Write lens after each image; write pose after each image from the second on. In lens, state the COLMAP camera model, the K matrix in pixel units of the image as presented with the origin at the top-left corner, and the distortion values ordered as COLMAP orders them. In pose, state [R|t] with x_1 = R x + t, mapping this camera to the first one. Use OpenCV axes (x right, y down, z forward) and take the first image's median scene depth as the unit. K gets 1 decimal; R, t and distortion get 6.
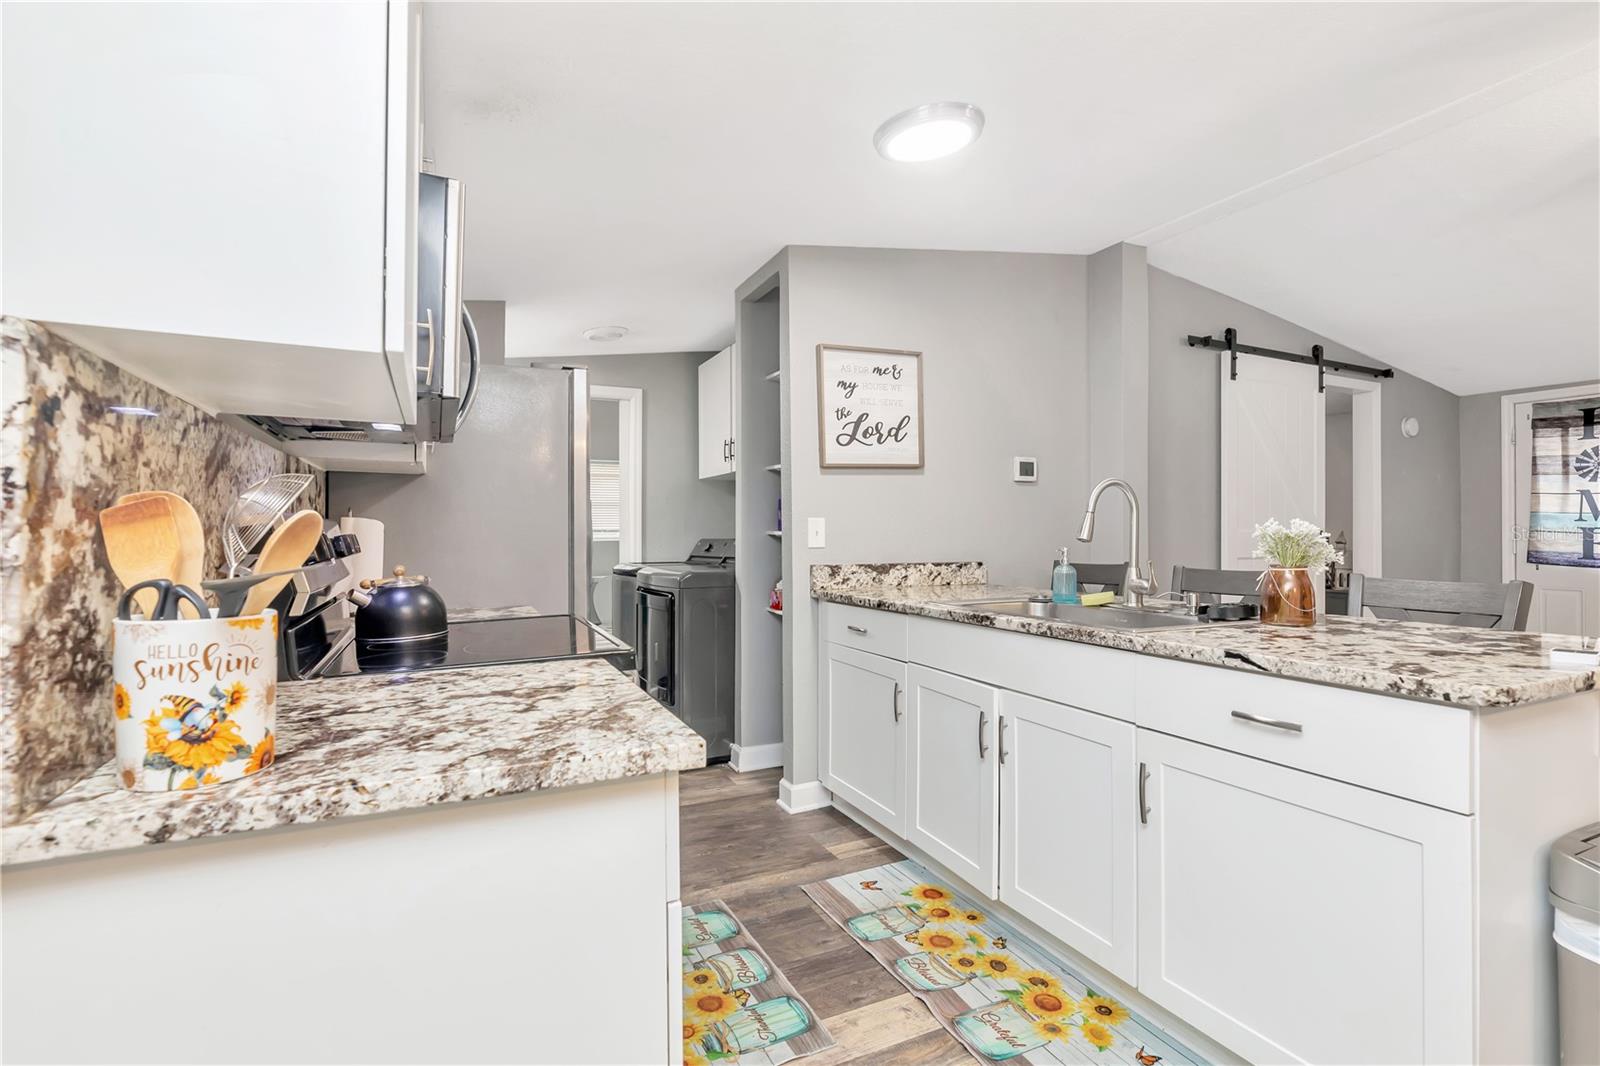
lens RADIAL K [[758.4, 0, 788.6], [0, 758.4, 529.8], [0, 0, 1]] dist [-0.004622, 0.002240]
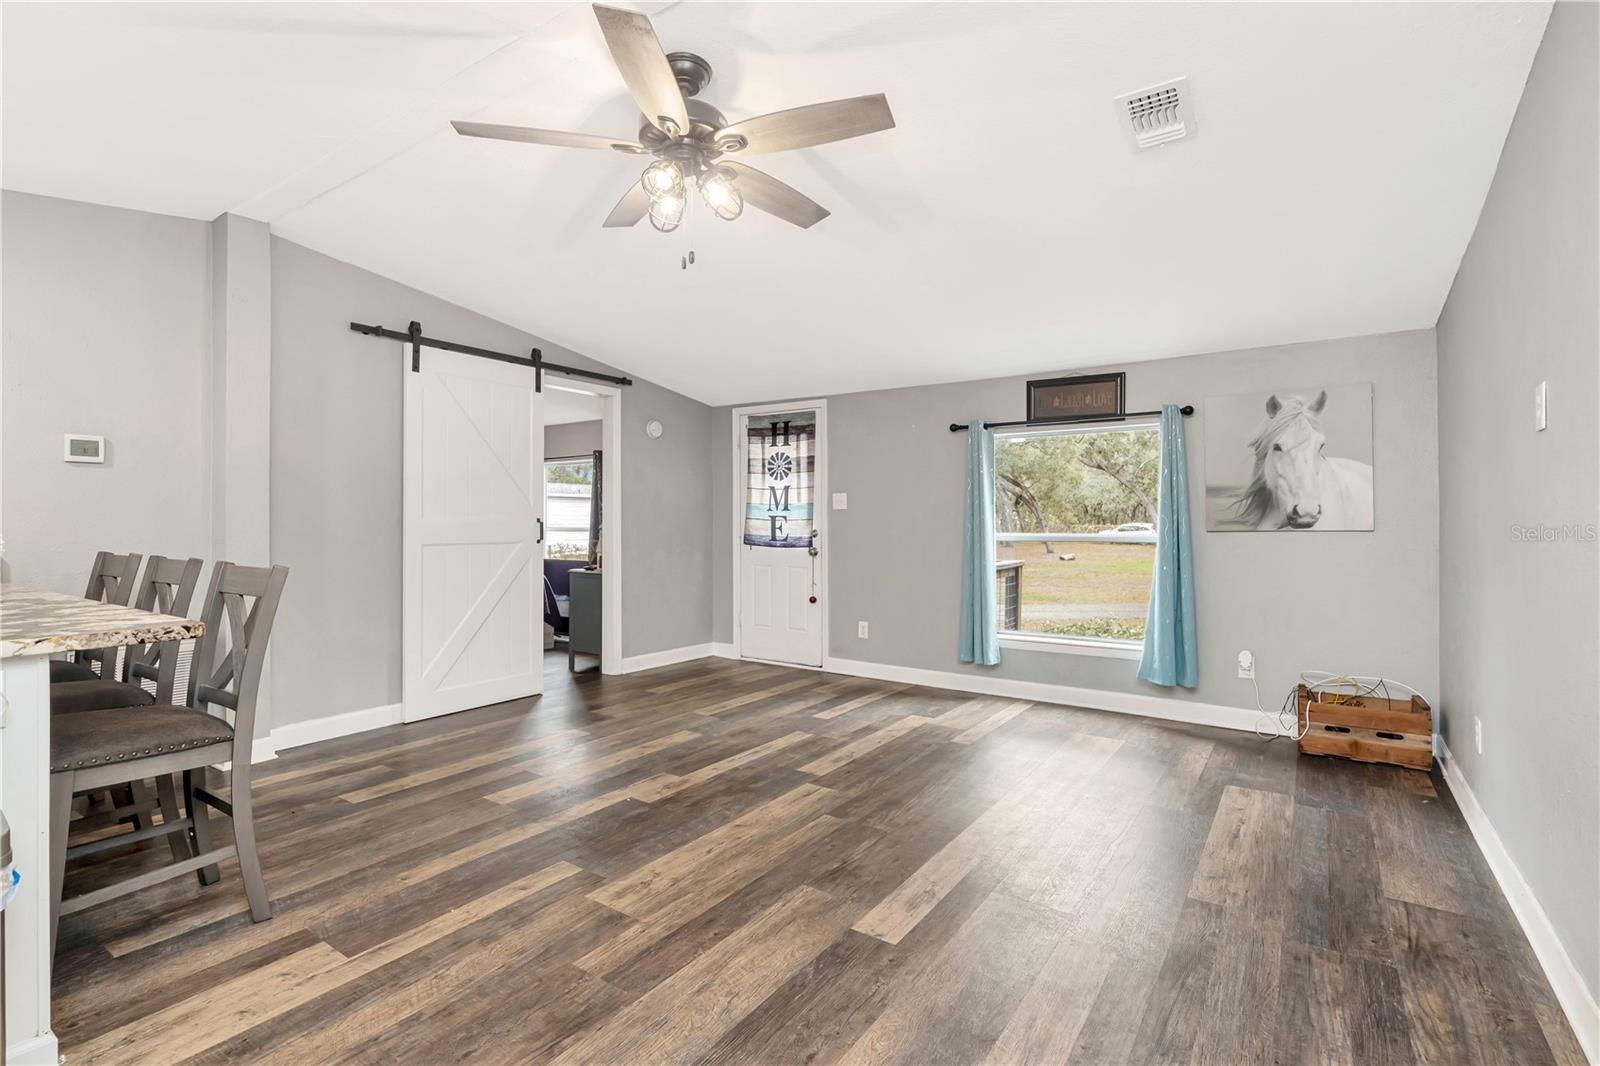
lens RADIAL K [[758.4, 0, 790.8], [0, 758.4, 527.2], [0, 0, 1]] dist [-0.004622, 0.002240]
pose [[0.874343, -0.005111, 0.485282, 0.455607], [-0.001158, 0.999920, 0.012617, -0.000129], [-0.485308, -0.011593, 0.874266, -0.131451]]
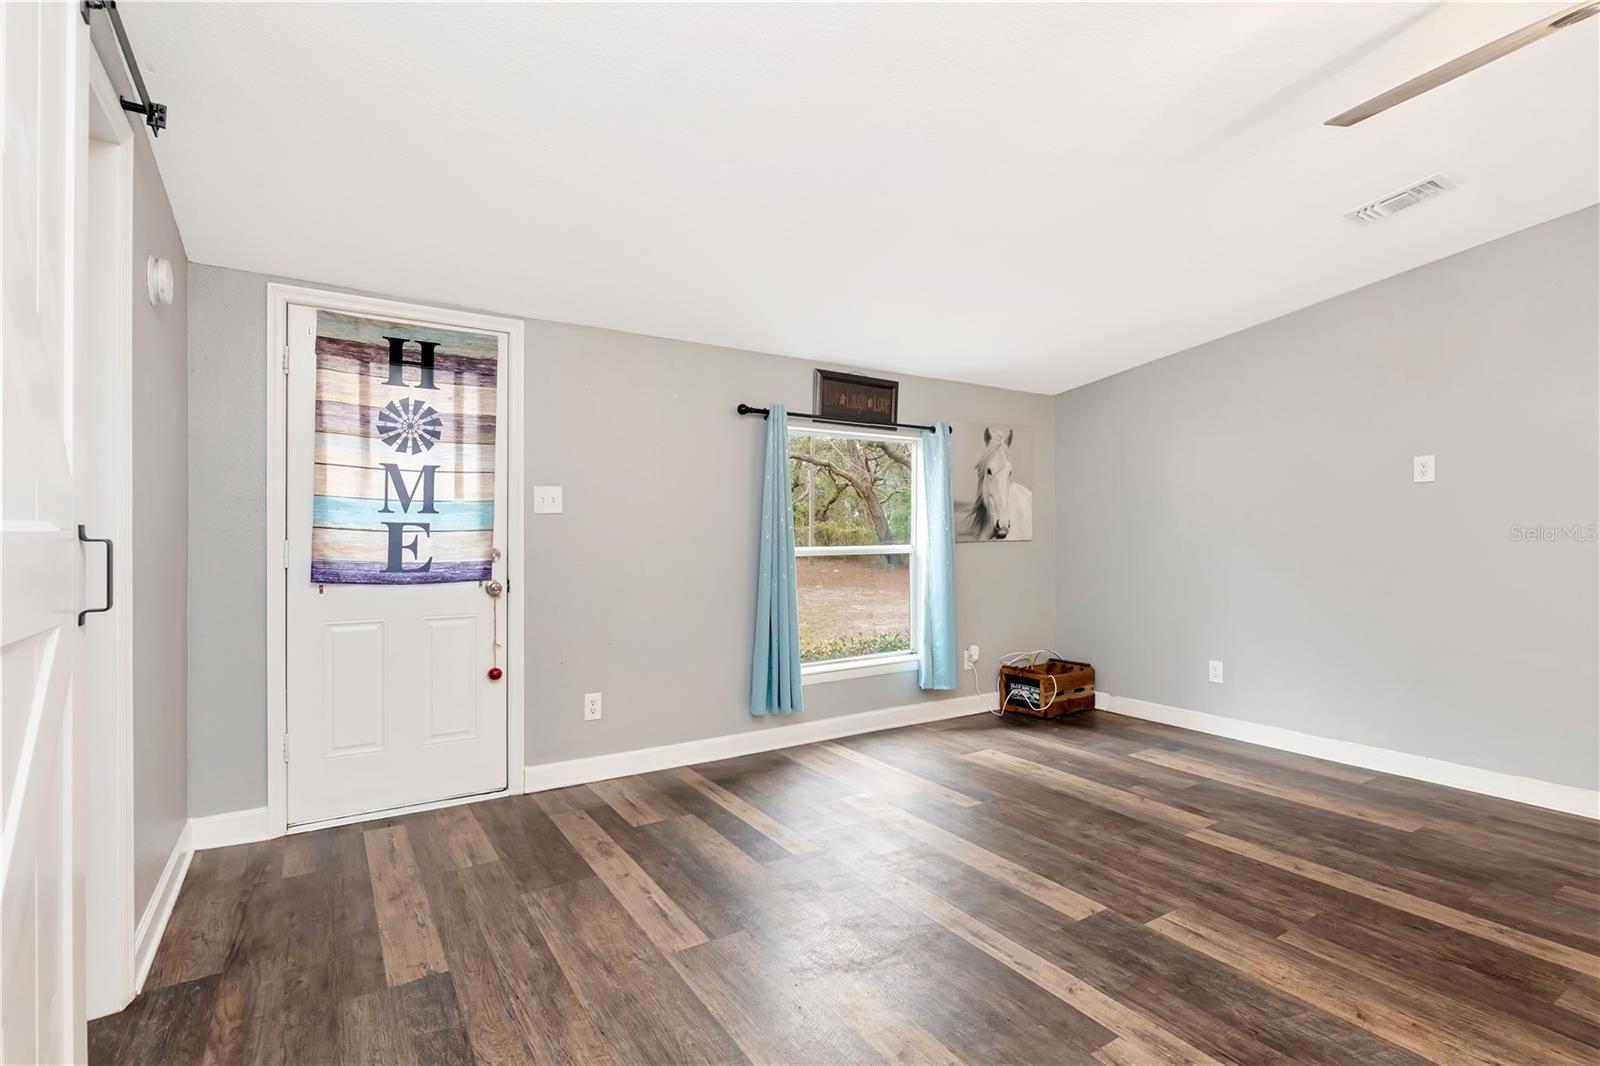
lens RADIAL K [[758.4, 0, 794.7], [0, 758.4, 532.8], [0, 0, 1]] dist [-0.004622, 0.002240]
pose [[-0.130383, -0.009994, 0.991413, 0.368070], [-0.009648, 0.999915, 0.008811, -0.003368], [-0.991417, -0.008416, -0.130468, 0.737172]]
